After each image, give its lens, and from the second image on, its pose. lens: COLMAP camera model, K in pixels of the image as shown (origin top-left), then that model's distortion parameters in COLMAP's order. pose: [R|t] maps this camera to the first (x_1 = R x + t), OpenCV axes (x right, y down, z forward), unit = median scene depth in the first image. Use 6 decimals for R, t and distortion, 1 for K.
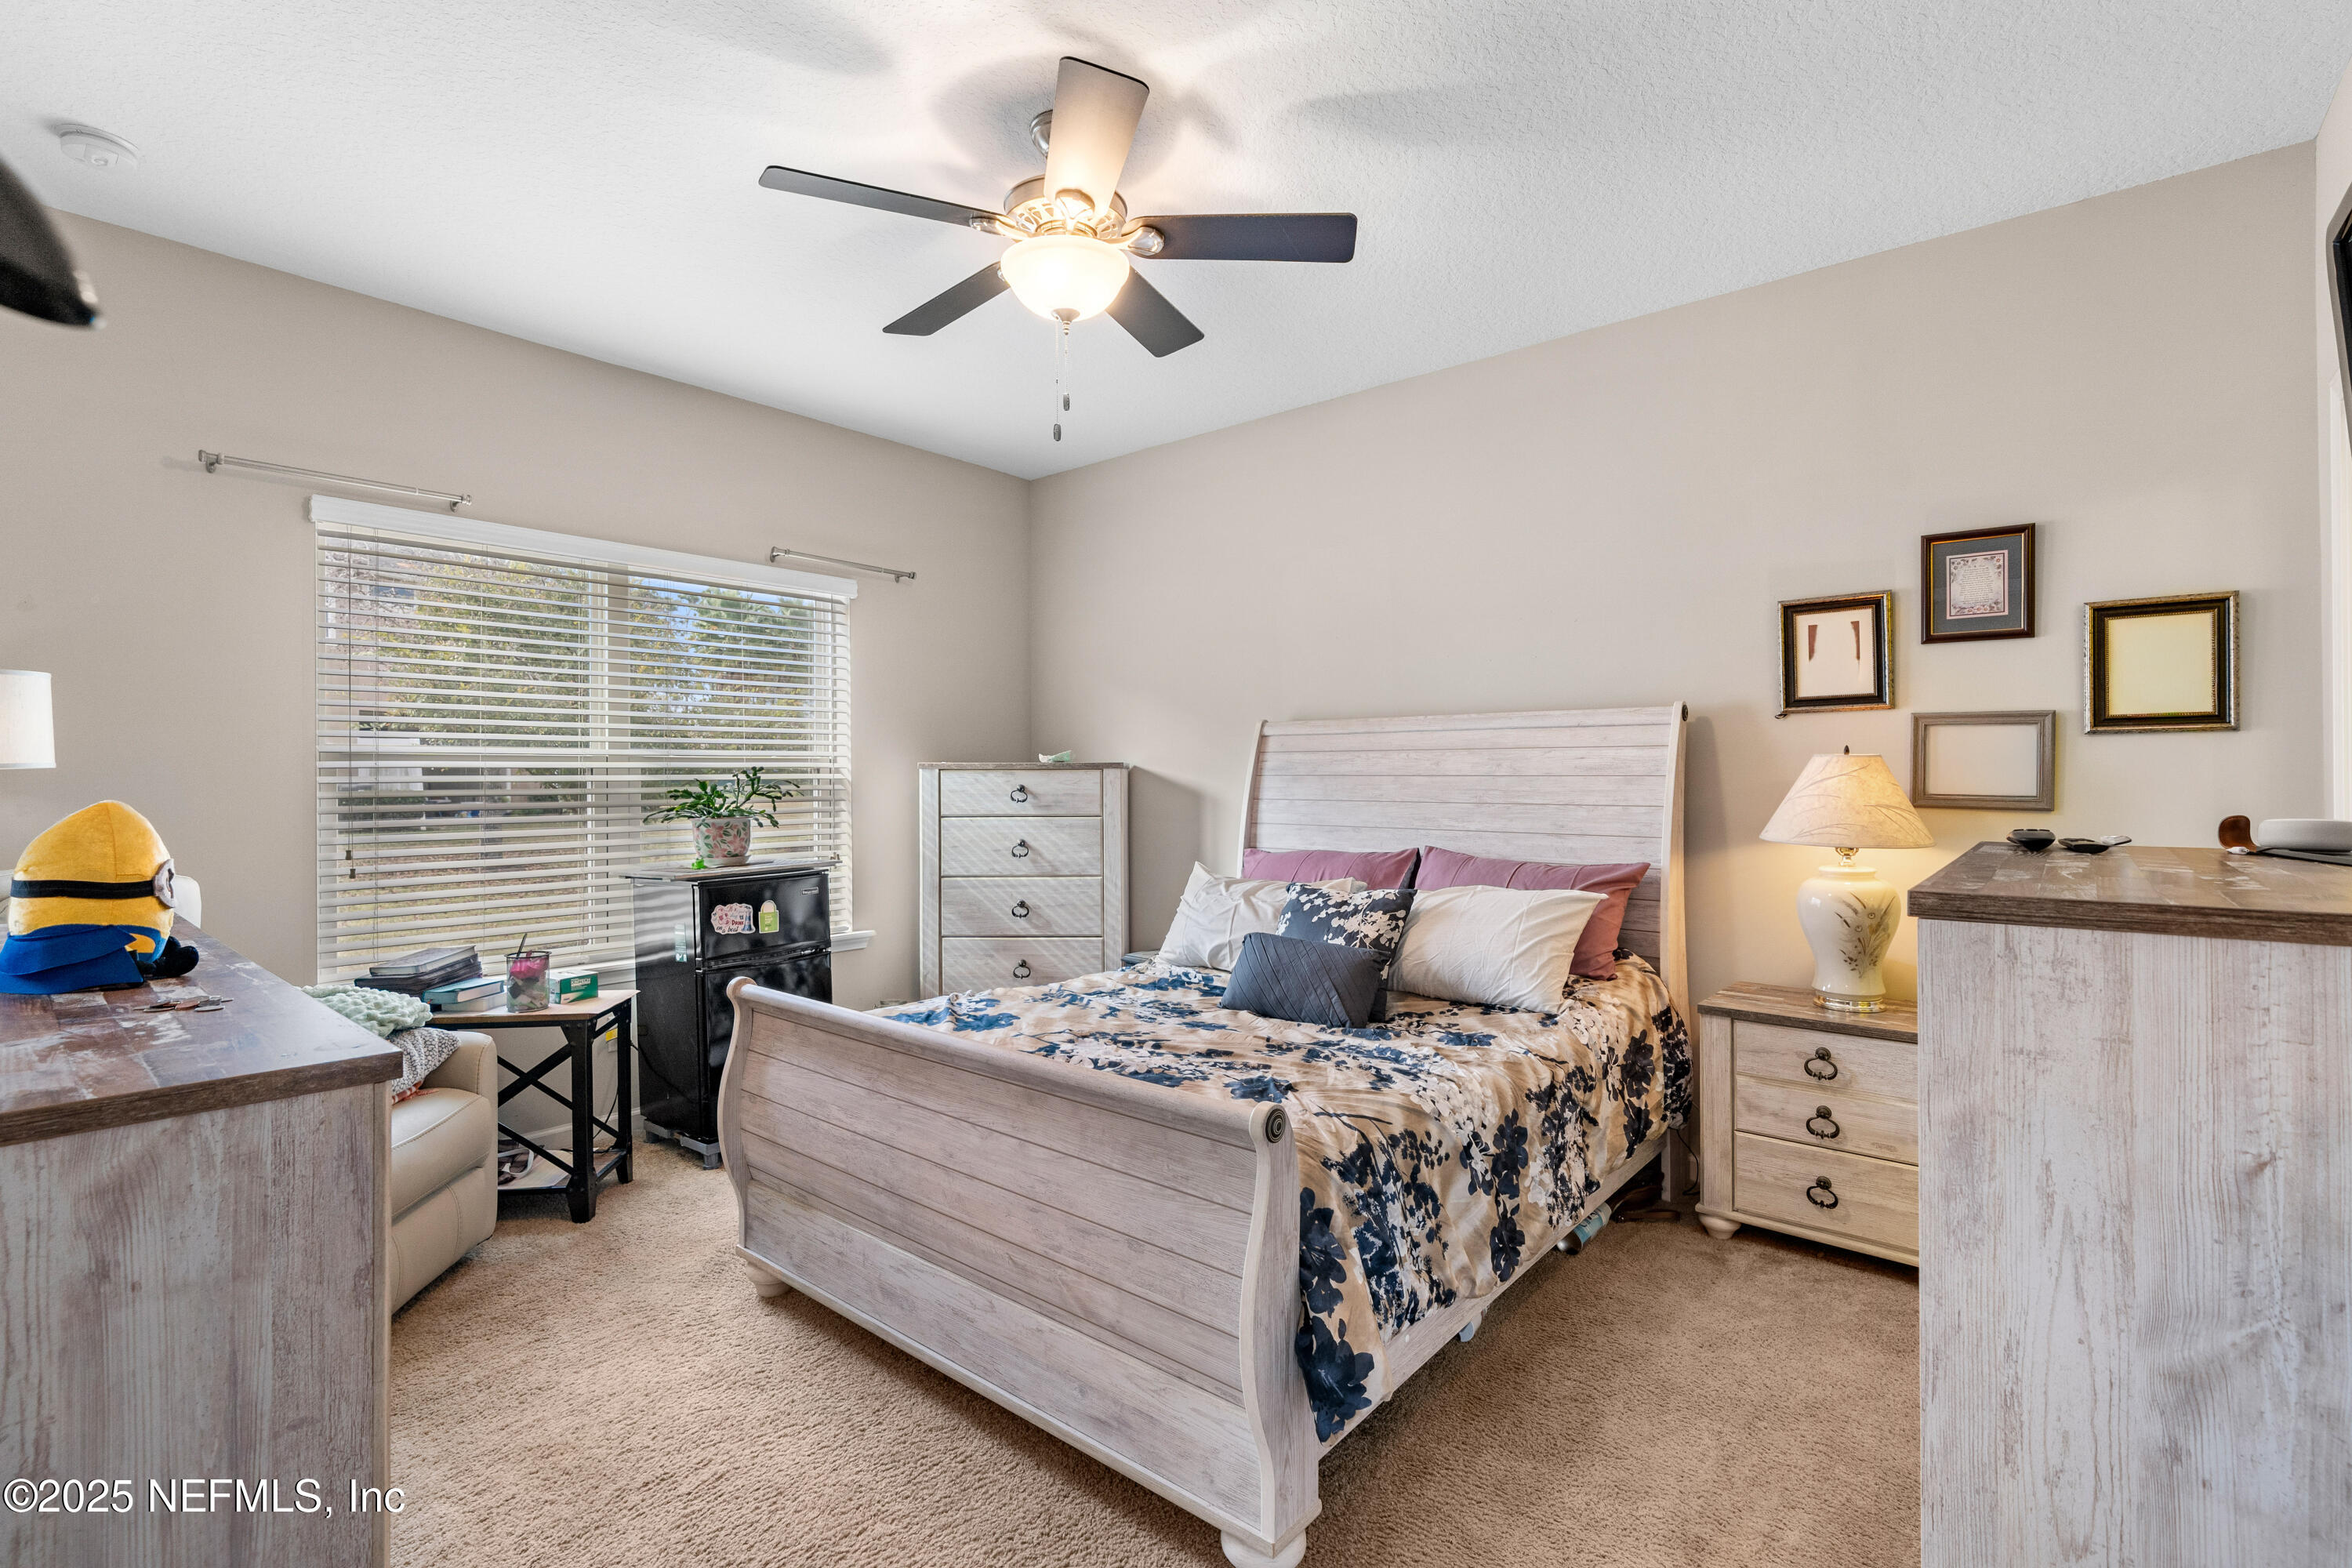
lens RADIAL K [[1068.6, 0, 1179.4], [0, 1068.6, 783.8], [0, 0, 1]] dist [-0.009496, 0.004008]
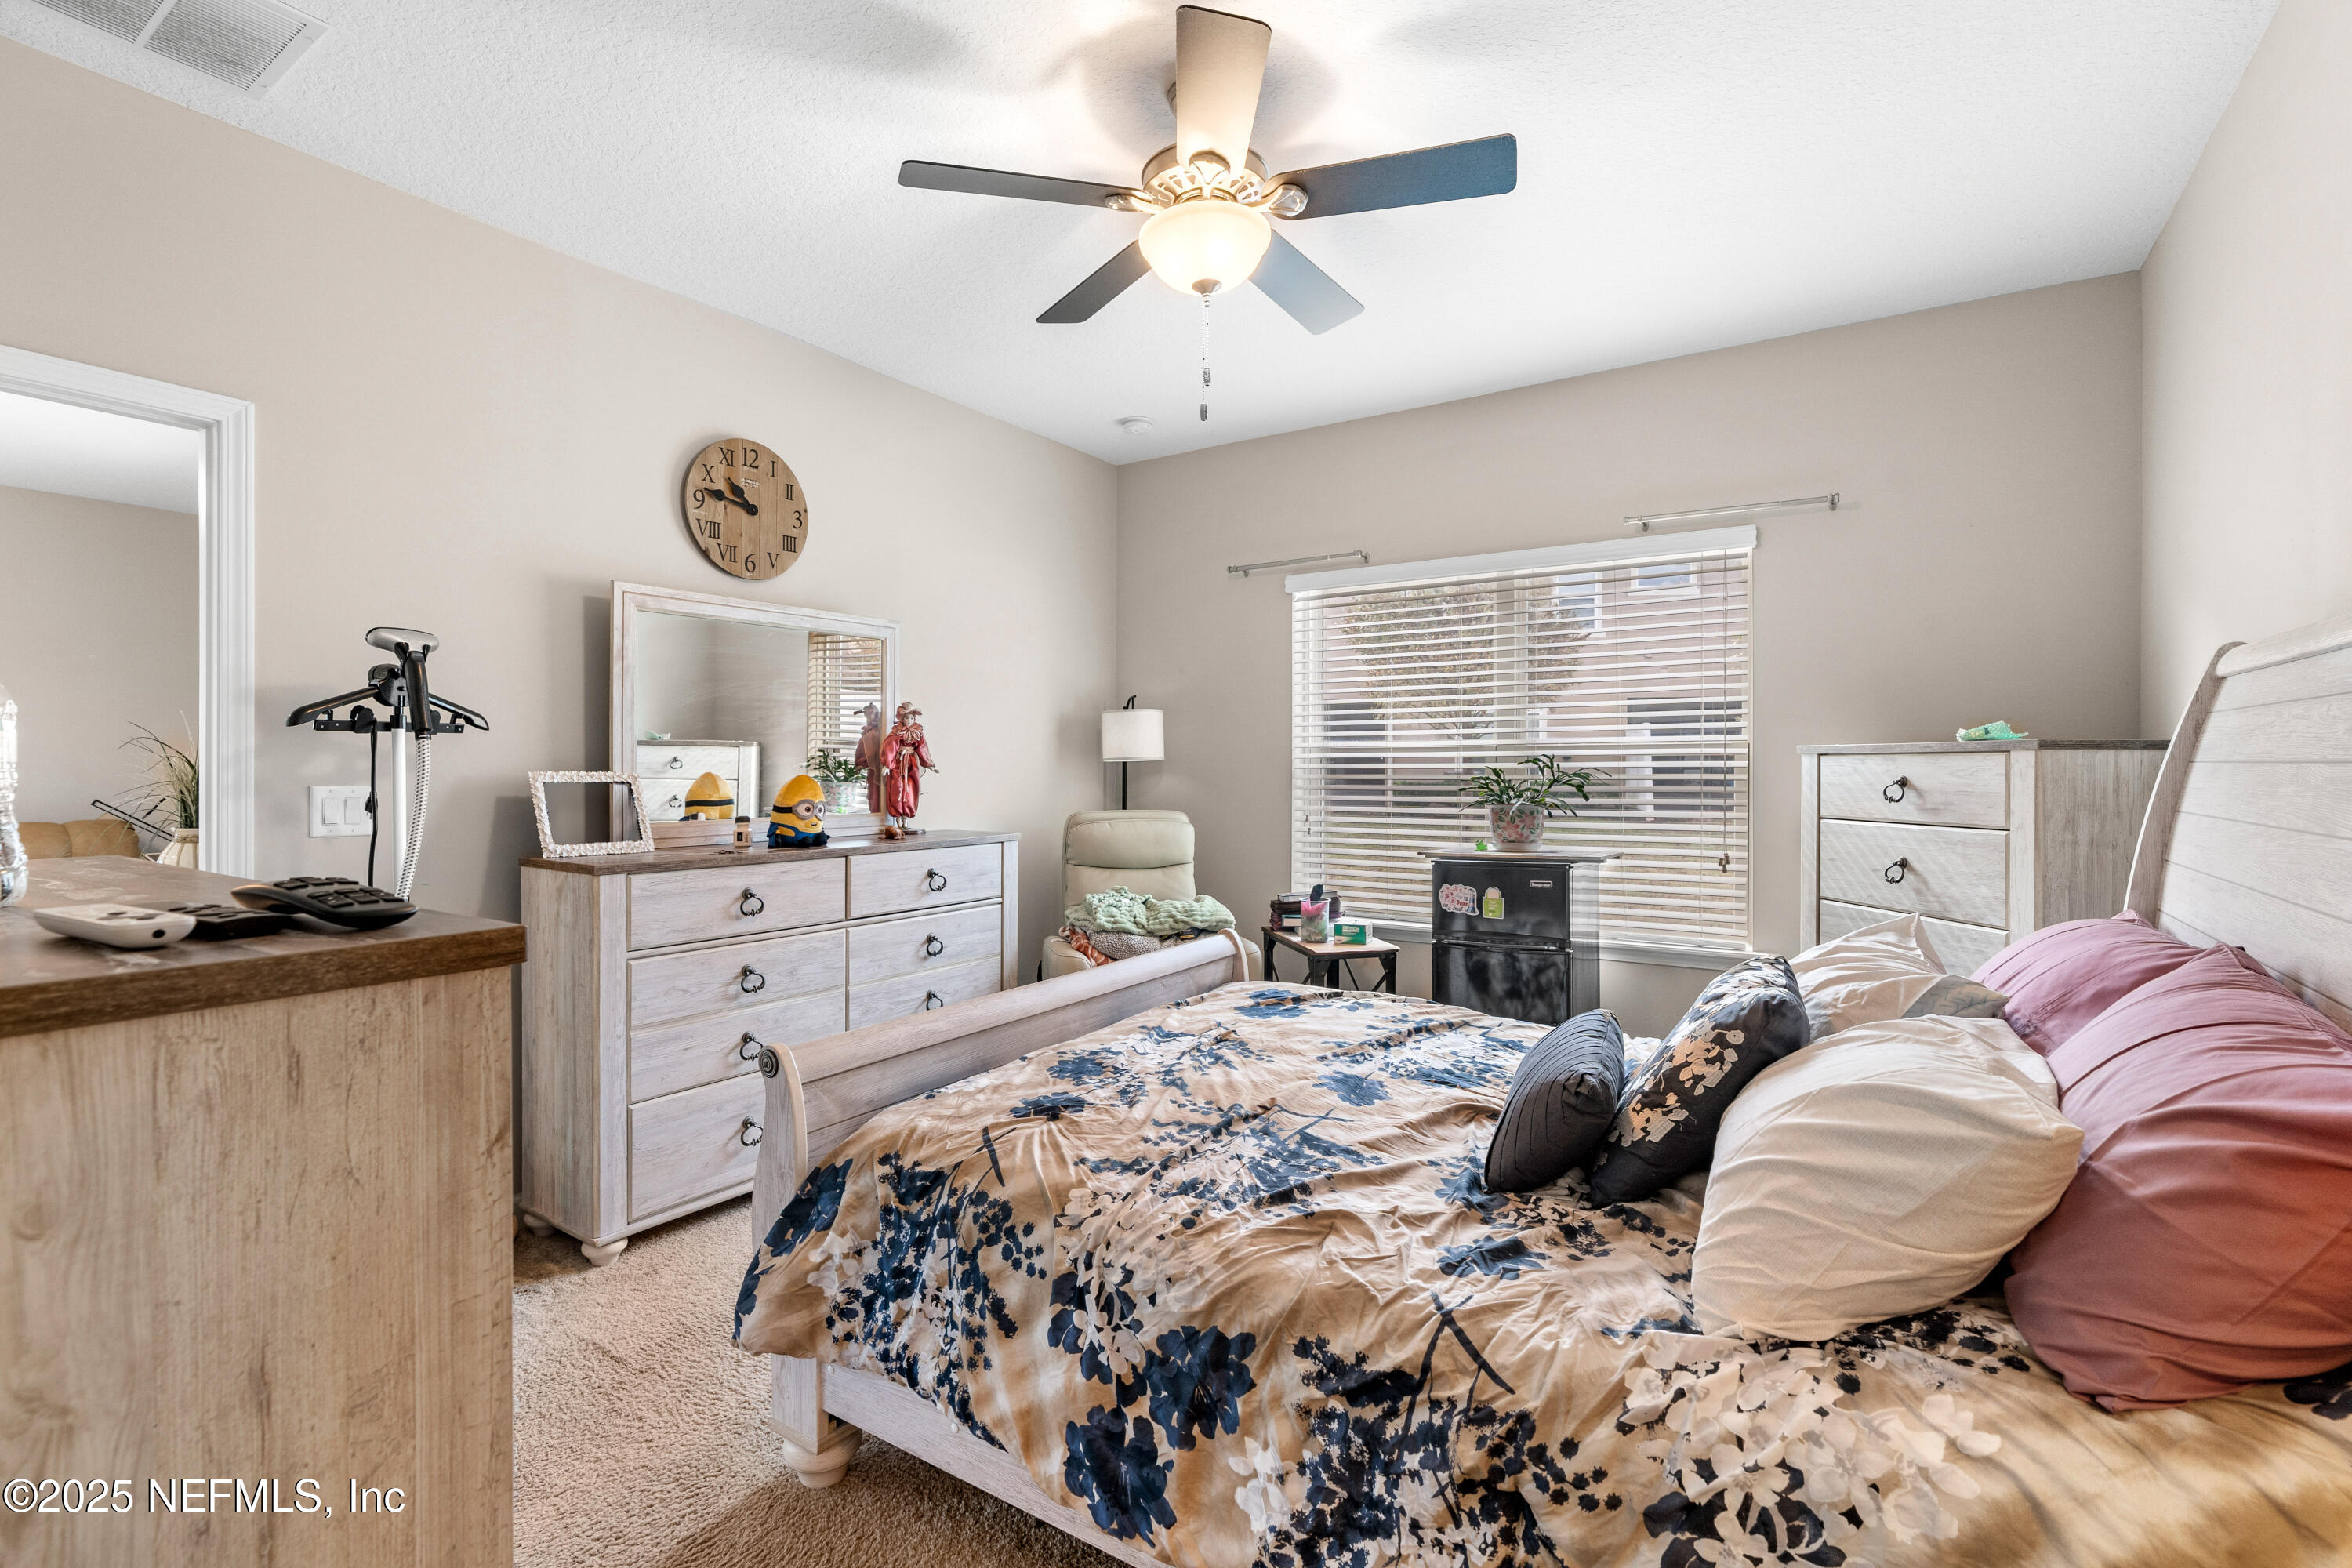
lens RADIAL K [[1068.6, 0, 1174.5], [0, 1068.6, 768.0], [0, 0, 1]] dist [-0.009496, 0.004008]
pose [[0.110586, 0.003854, -0.993859, 1.053988], [-0.004467, 0.999984, 0.003381, -0.009768], [0.993857, 0.004066, 0.110601, 1.056615]]
